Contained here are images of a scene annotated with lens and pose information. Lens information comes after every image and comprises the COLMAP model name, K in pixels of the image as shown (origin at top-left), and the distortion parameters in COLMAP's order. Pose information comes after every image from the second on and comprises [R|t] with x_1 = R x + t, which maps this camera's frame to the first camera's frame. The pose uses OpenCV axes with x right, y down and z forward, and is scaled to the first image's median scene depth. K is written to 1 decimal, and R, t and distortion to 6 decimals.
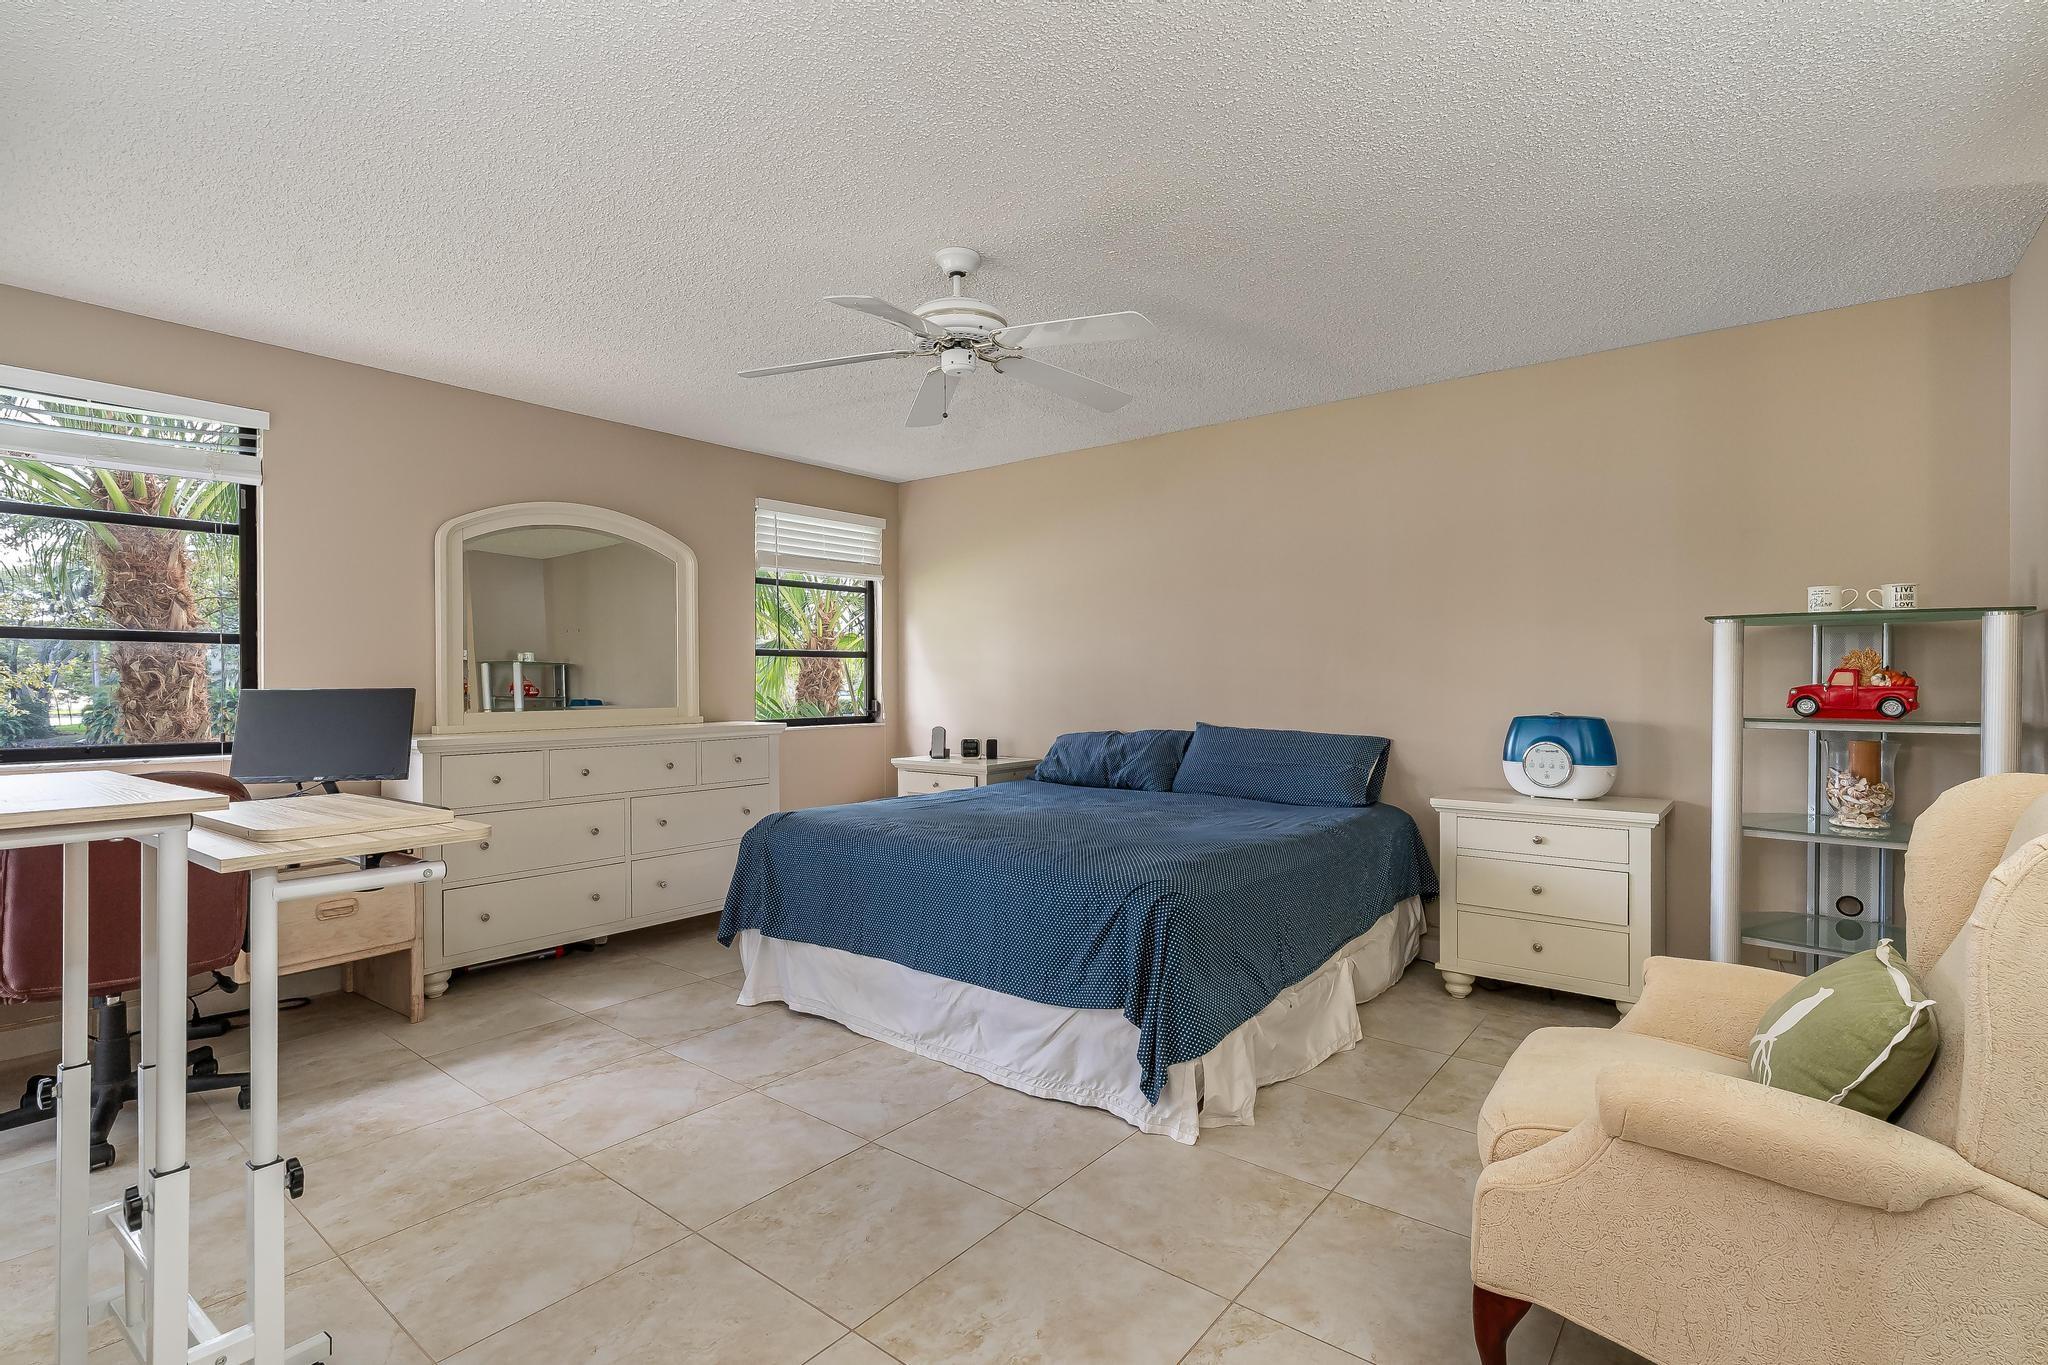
lens RADIAL K [[939.1, 0, 1031.3], [0, 939.1, 680.7], [0, 0, 1]] dist [-0.000550, 0.000300]
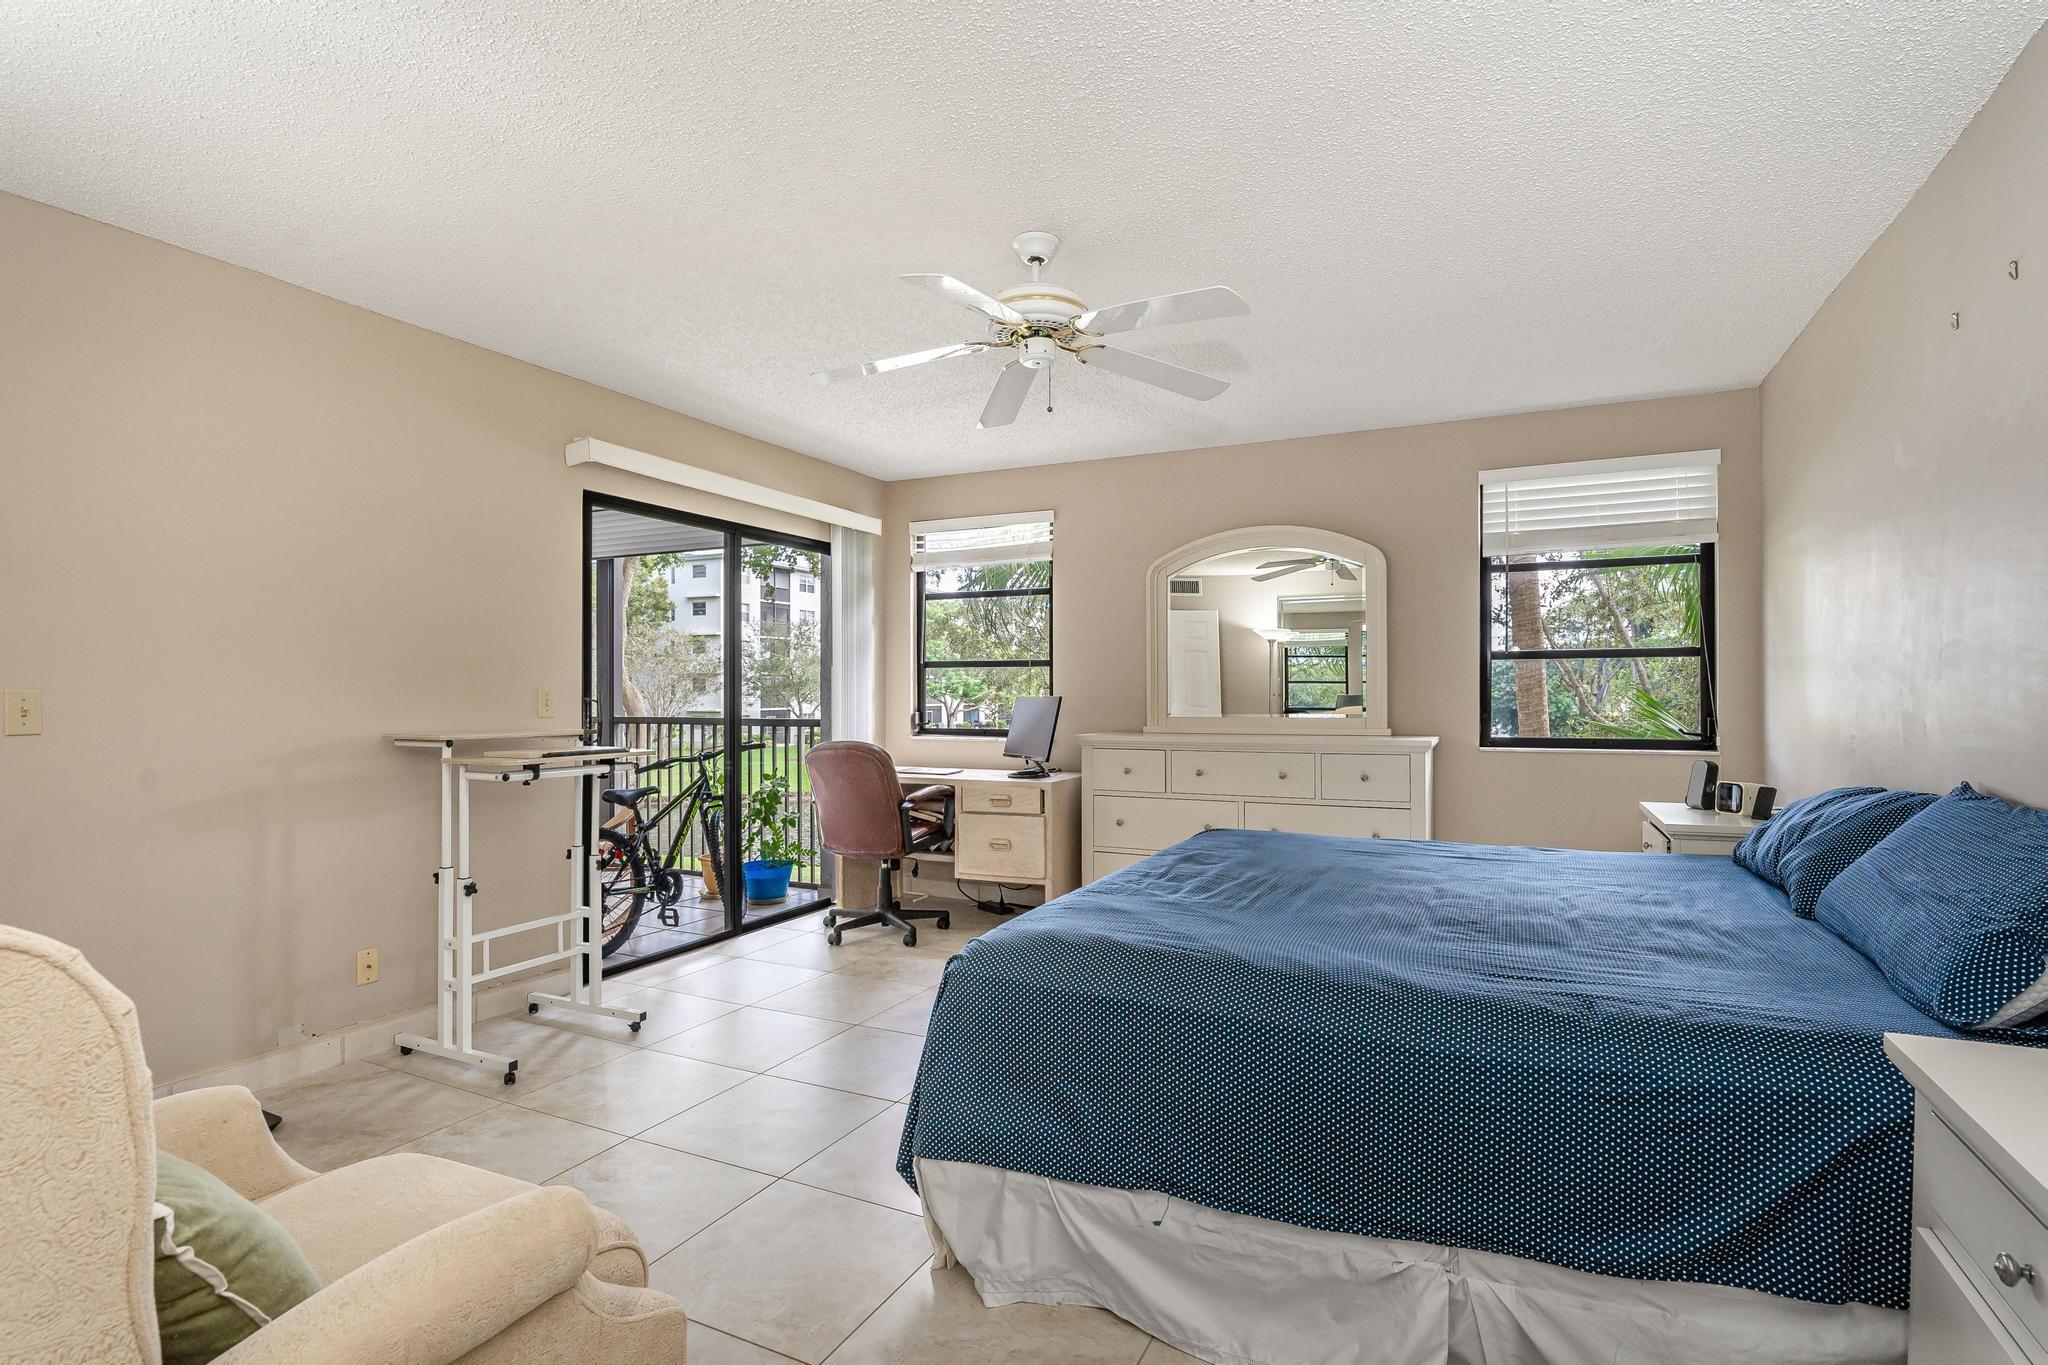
lens RADIAL K [[979.3, 0, 1035.7], [0, 979.3, 678.3], [0, 0, 1]] dist [-0.029408, 0.000237]
pose [[0.240702, -0.016036, -0.970466, 0.606591], [0.003756, 0.999871, -0.015591, 0.003158], [0.970592, 0.000108, 0.240732, 0.537402]]
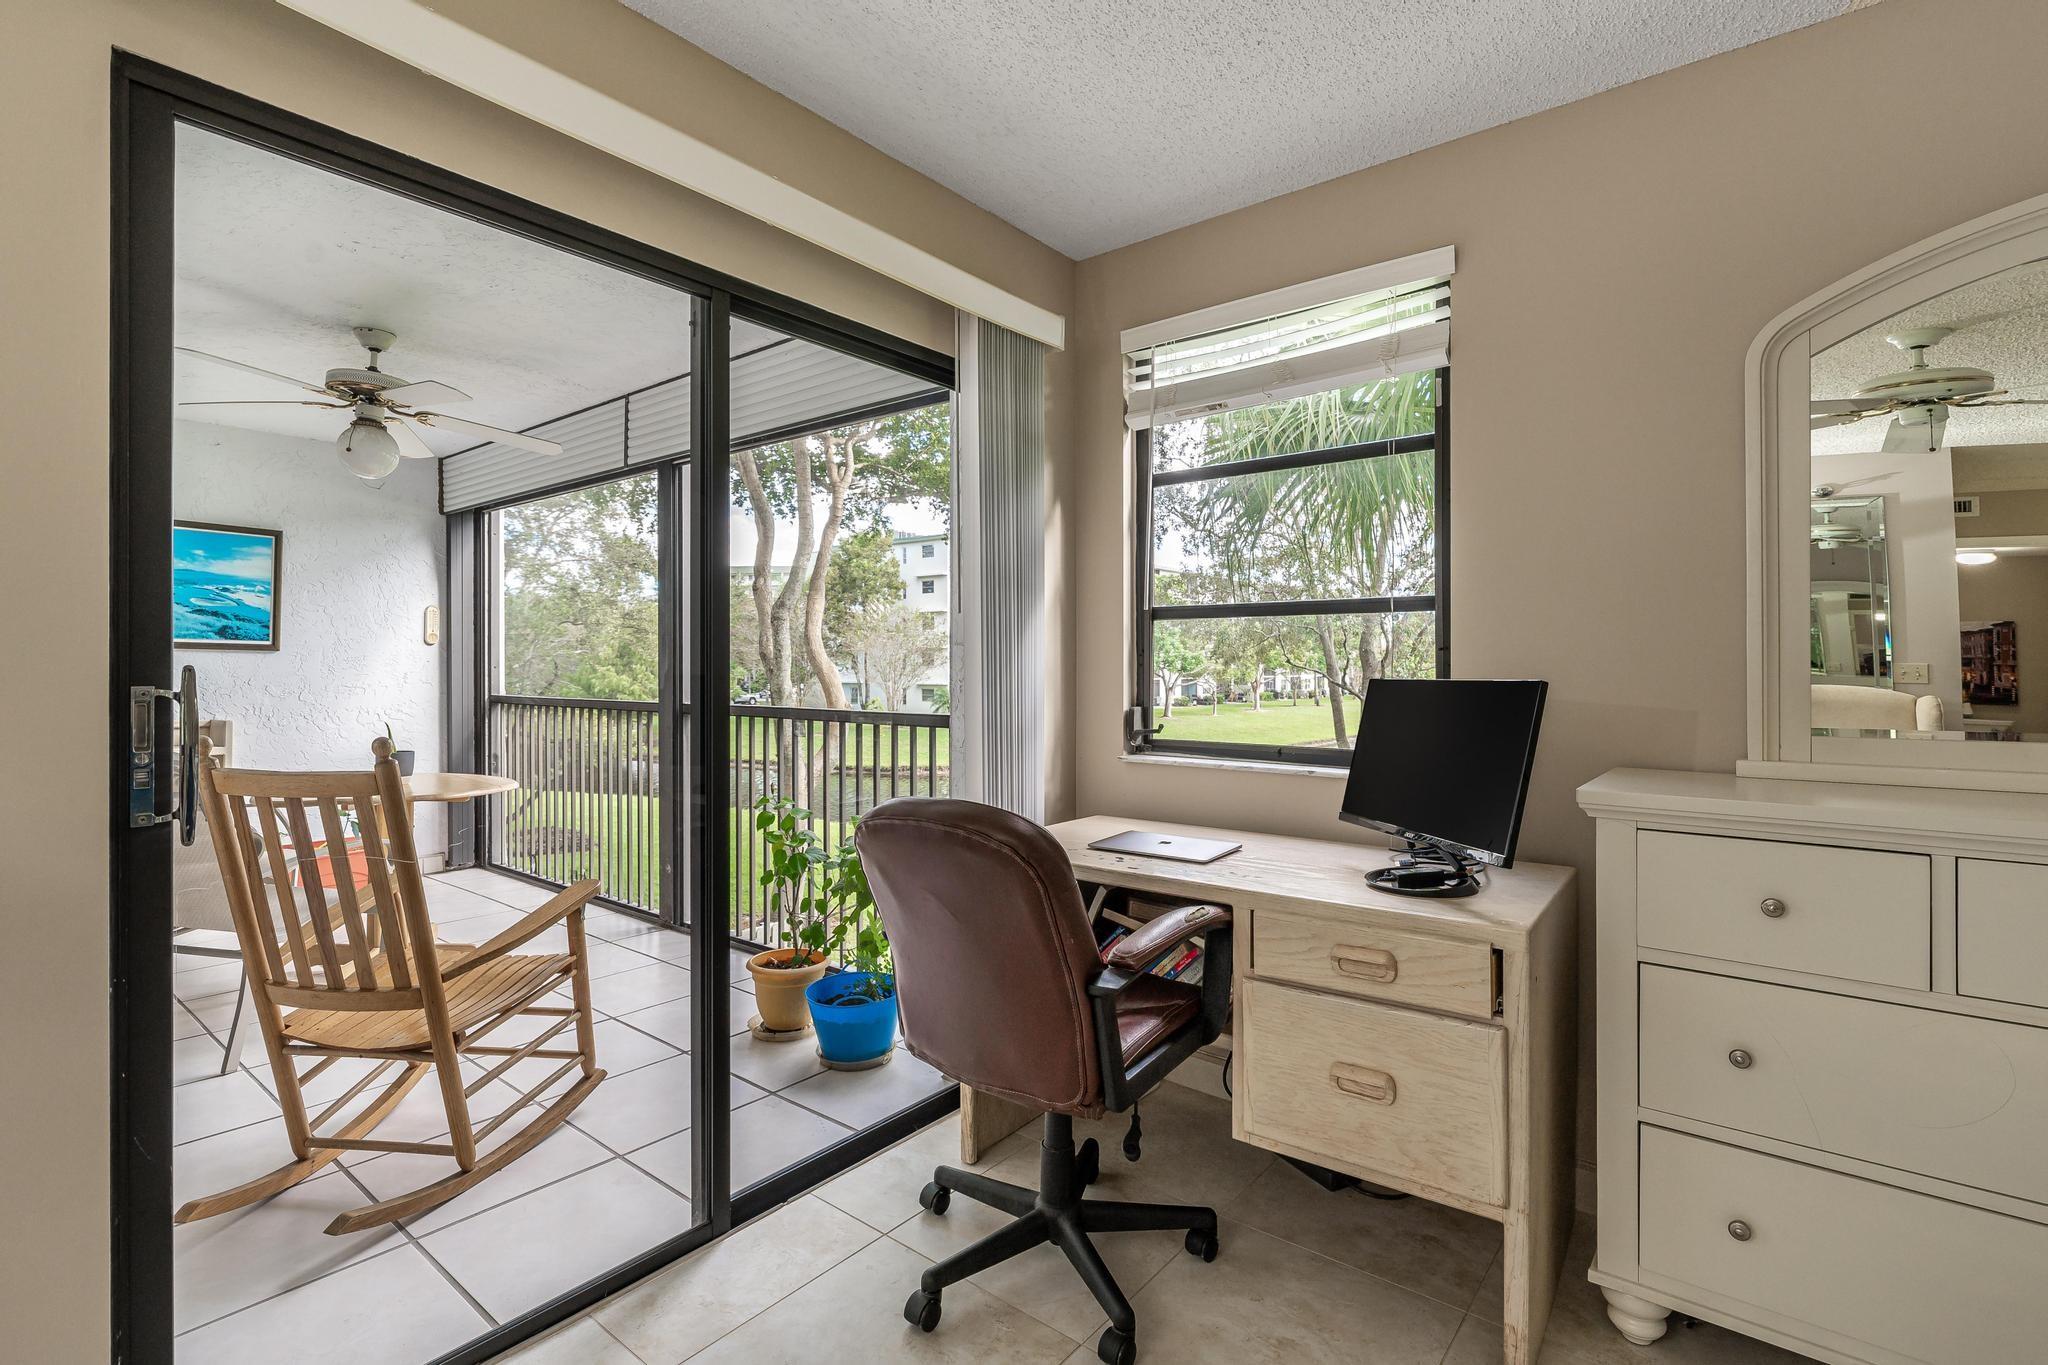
lens RADIAL K [[939.1, 0, 1031.3], [0, 939.1, 680.7], [0, 0, 1]] dist [-0.000550, 0.000300]
pose [[0.013370, 0.013515, -0.999819, -0.158391], [0.003288, 0.999903, 0.013560, 0.000749], [0.999905, -0.003469, 0.013324, 0.630123]]
